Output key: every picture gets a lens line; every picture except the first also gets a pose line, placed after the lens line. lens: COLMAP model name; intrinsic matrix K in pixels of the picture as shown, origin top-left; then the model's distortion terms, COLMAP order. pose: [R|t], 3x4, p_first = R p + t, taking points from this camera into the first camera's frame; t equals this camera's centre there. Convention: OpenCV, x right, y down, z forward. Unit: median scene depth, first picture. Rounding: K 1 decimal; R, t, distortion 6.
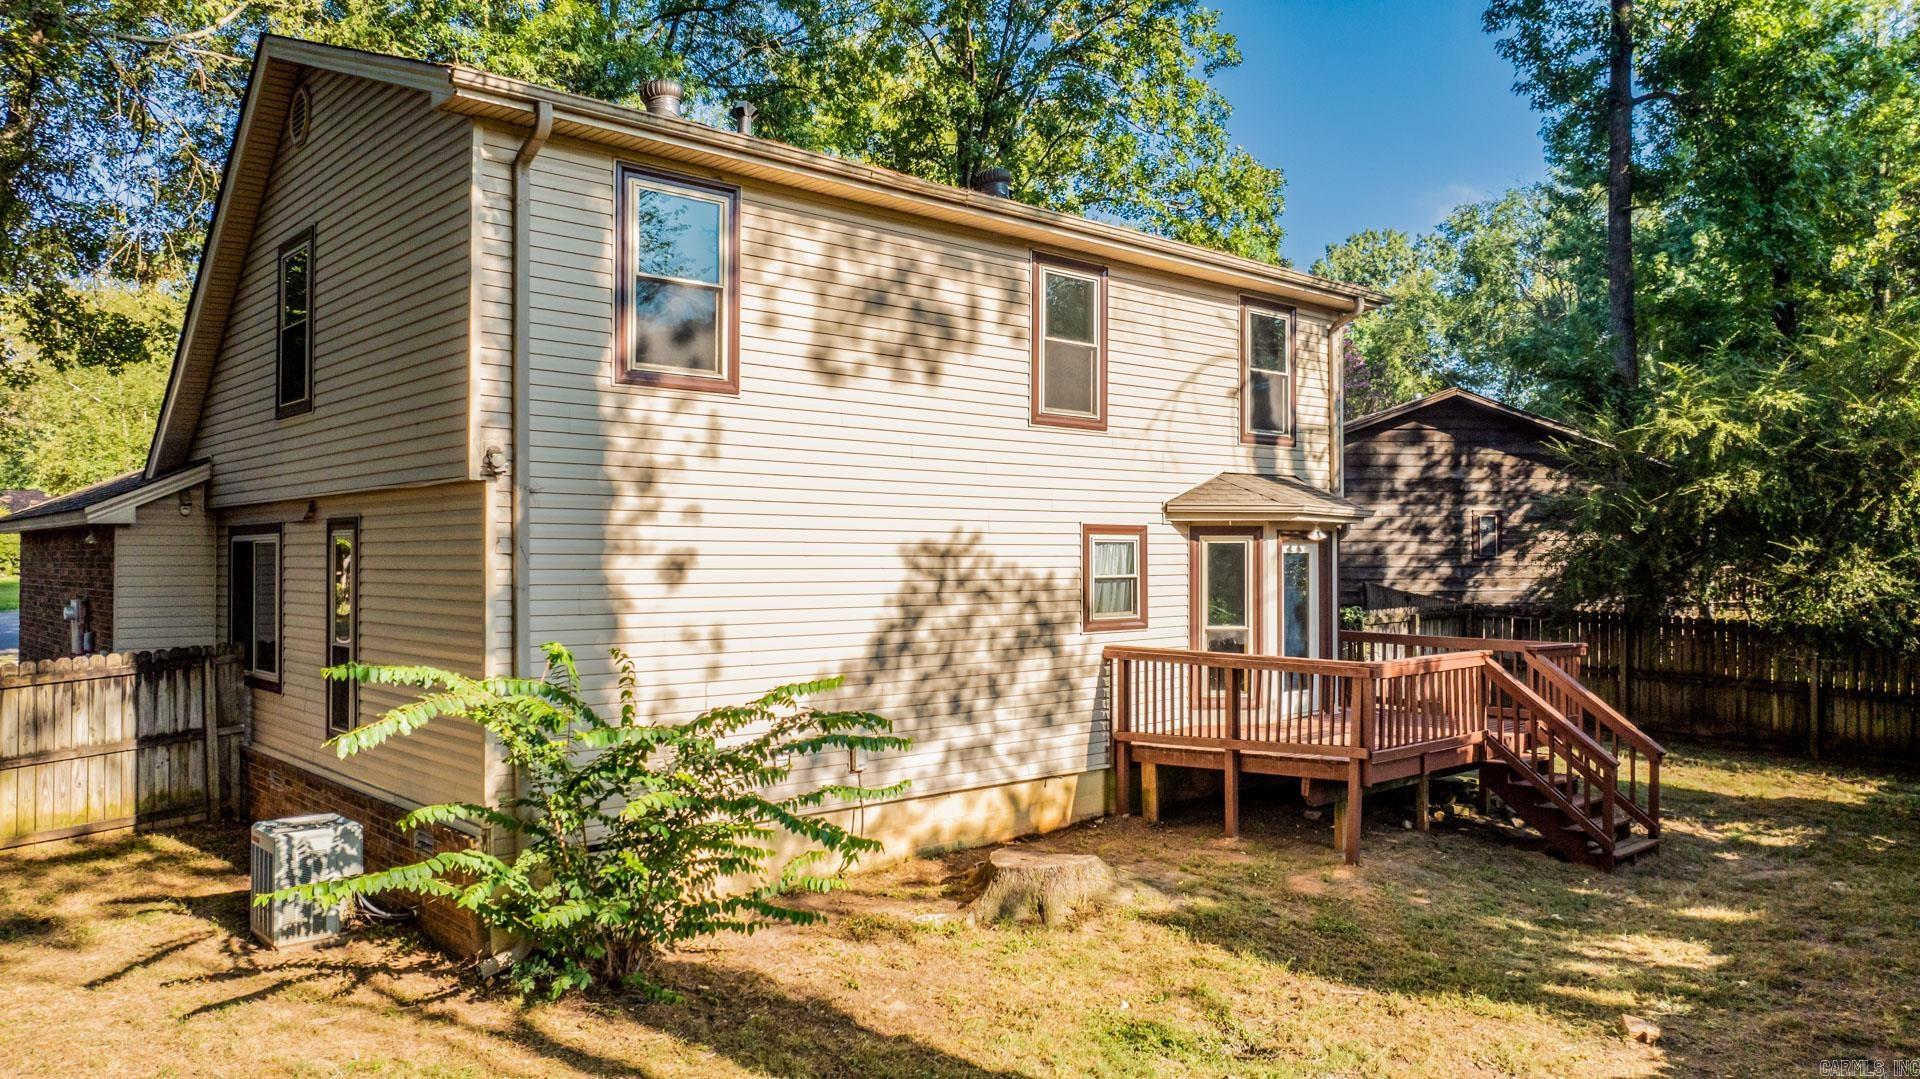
lens RADIAL K [[1333.9, 0, 960.0], [0, 1333.9, 539.5], [0, 0, 1]] dist [-0.020313, -0.001184]
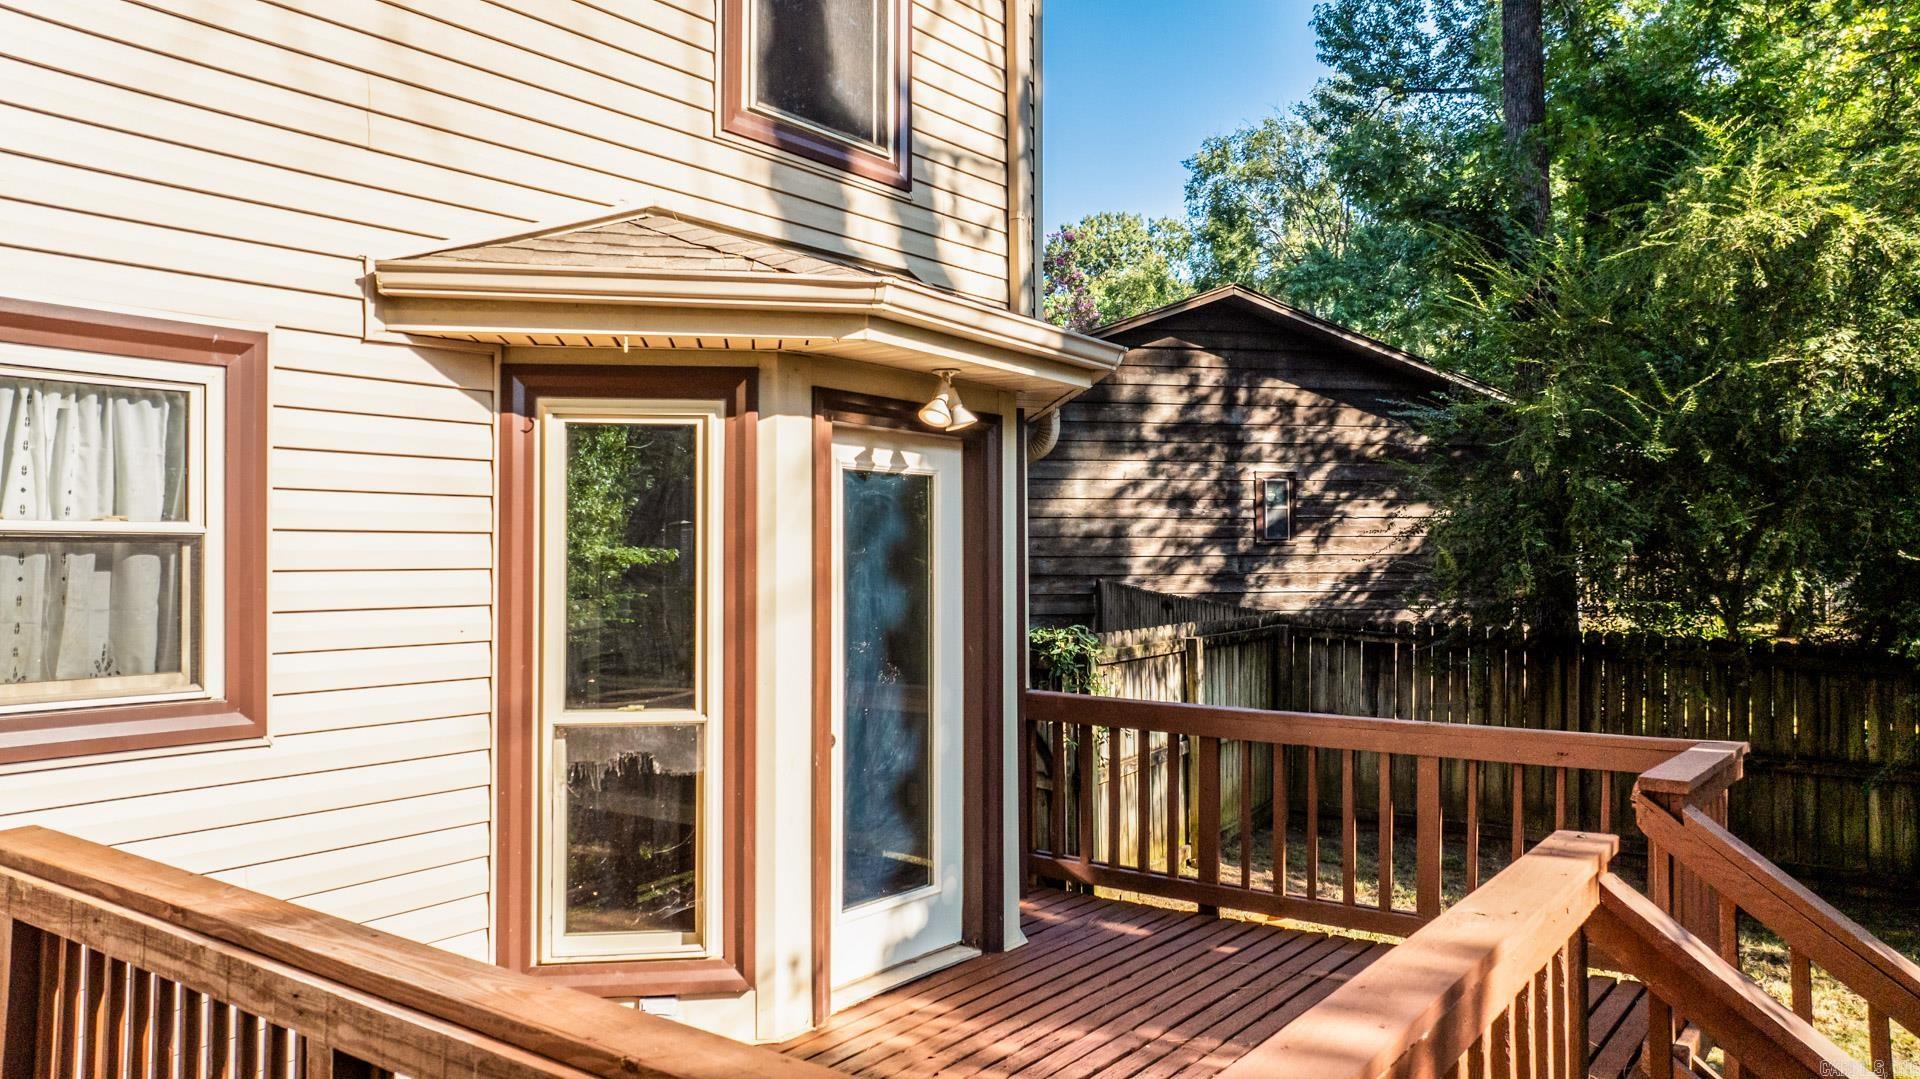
lens RADIAL K [[1333.9, 0, 960.0], [0, 1333.9, 539.5], [0, 0, 1]] dist [-0.020313, -0.001184]
pose [[0.981877, 0.002943, 0.189495, 0.113944], [-0.002349, 0.999992, -0.003358, 0.015101], [-0.189503, 0.002852, 0.981876, 0.371838]]
